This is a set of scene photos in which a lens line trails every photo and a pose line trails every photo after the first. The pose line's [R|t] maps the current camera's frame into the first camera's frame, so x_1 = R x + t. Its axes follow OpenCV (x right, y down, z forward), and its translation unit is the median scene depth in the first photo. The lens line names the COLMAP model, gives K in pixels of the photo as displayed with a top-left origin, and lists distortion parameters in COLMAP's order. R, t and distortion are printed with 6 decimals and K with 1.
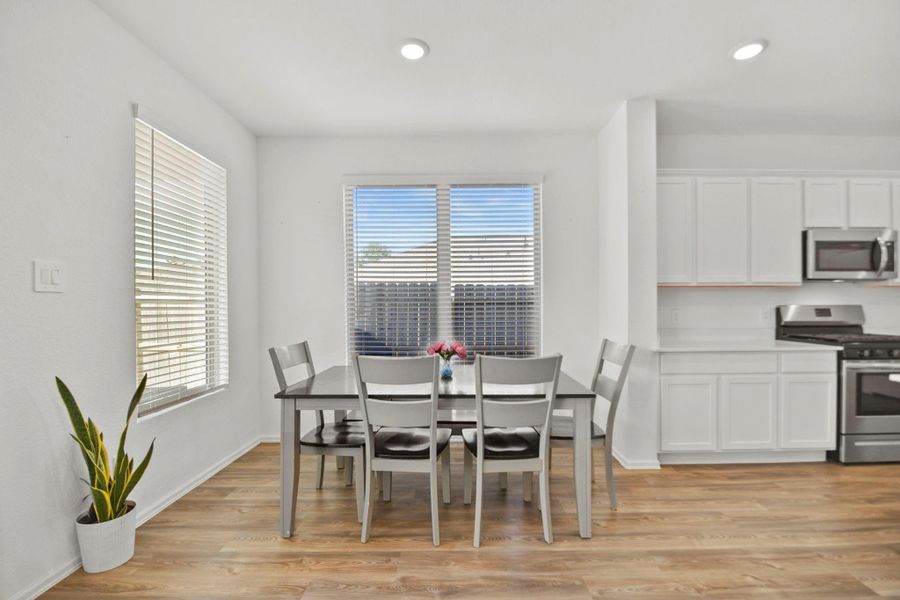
lens RADIAL K [[394.1, 0, 471.4], [0, 394.1, 305.0], [0, 0, 1]] dist [-0.001981, -0.000062]
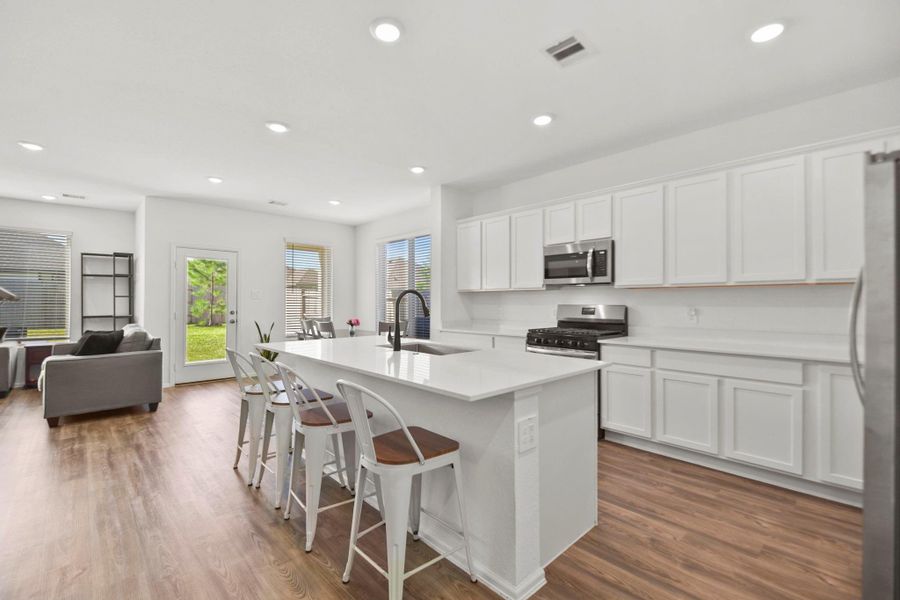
lens RADIAL K [[375.9, 0, 552.6], [0, 375.9, 300.8], [0, 0, 1]] dist [-0.001644, -0.000343]
pose [[0.749563, 0.002470, -0.661928, 1.663142], [-0.006083, 0.999977, -0.003158, -0.007918], [0.661905, 0.006394, 0.749561, 0.066730]]
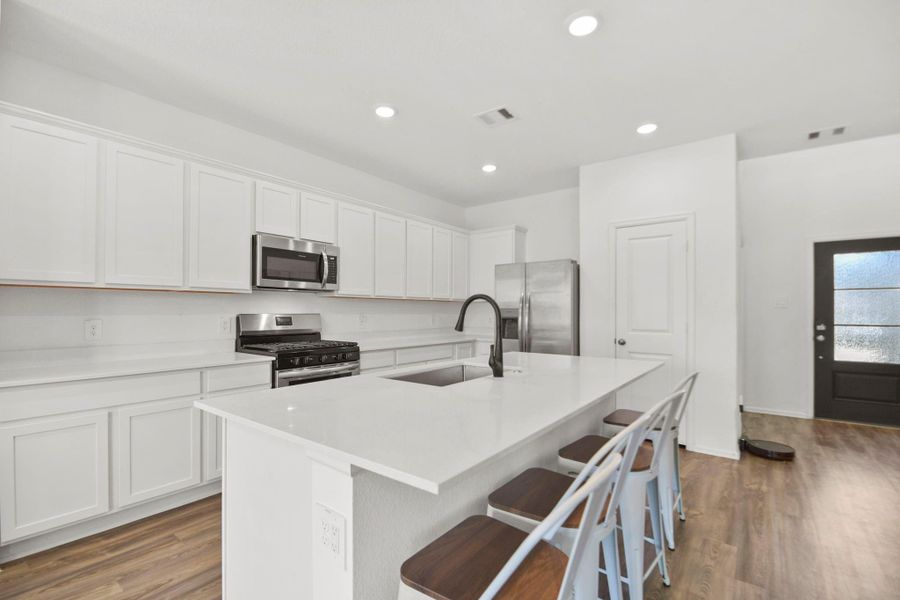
lens RADIAL K [[408.1, 0, 450.0], [0, 408.1, 300.0], [0, 0, 1]] dist [-0.001010, -0.000464]
pose [[0.642304, 0.028247, 0.765930, 0.404470], [-0.003948, 0.999429, -0.033548, -0.002221], [-0.766440, 0.018524, 0.642049, 0.015987]]
